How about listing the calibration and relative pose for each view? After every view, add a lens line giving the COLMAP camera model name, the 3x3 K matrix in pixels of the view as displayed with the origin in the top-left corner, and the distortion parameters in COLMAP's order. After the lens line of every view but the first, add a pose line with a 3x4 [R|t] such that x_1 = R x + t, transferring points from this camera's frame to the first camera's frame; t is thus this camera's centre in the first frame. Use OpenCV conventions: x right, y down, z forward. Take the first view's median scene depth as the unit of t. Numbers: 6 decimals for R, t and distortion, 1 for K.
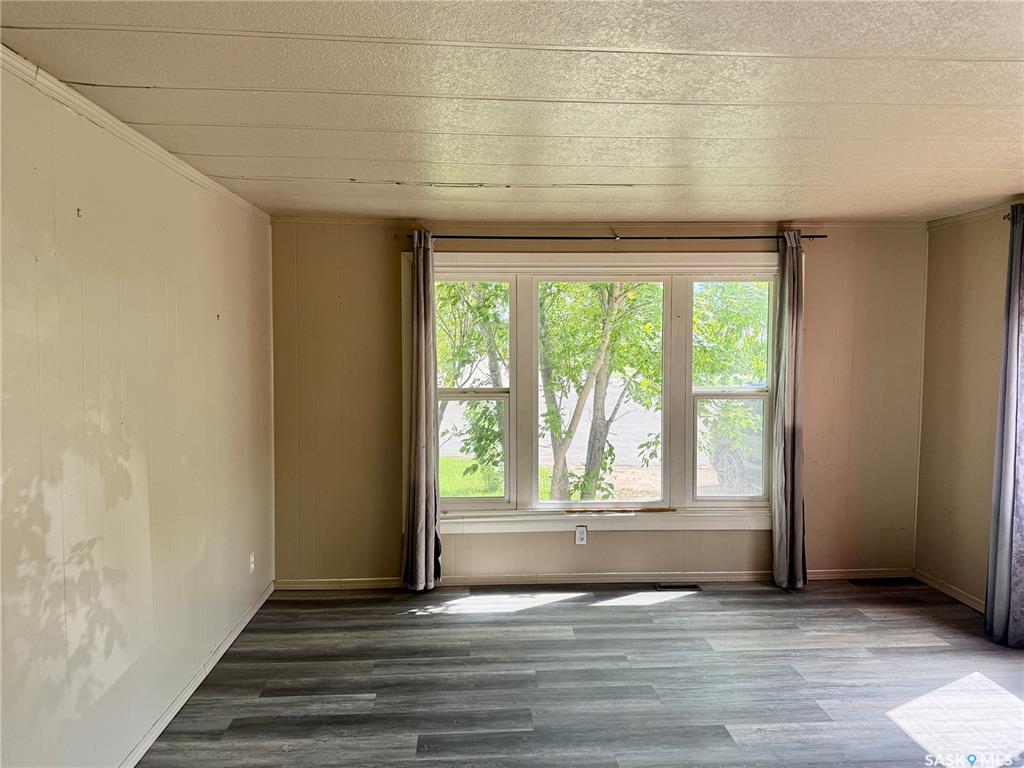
lens RADIAL K [[752.0, 0, 509.1], [0, 752.0, 384.8], [0, 0, 1]] dist [0.040007, -0.054309]
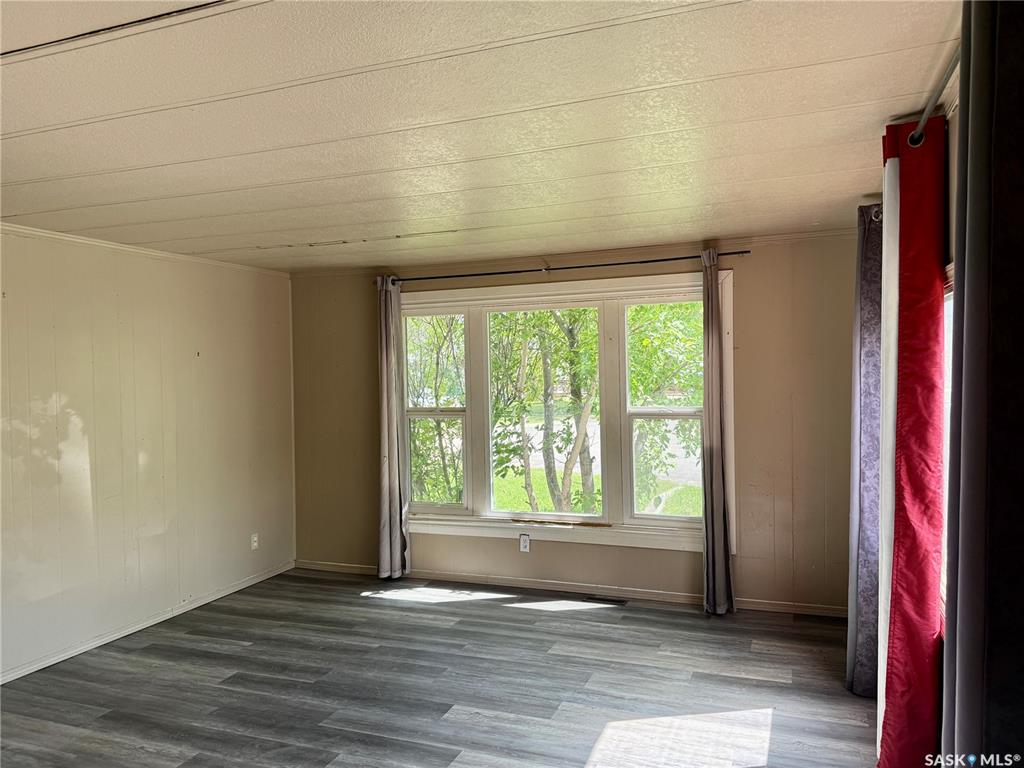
lens RADIAL K [[752.0, 0, 506.6], [0, 752.0, 377.6], [0, 0, 1]] dist [0.040007, -0.054309]
pose [[0.908643, -0.014527, -0.417322, 0.664071], [-0.002121, 0.999221, -0.039400, 0.005066], [0.417569, 0.036685, 0.907904, -0.007741]]
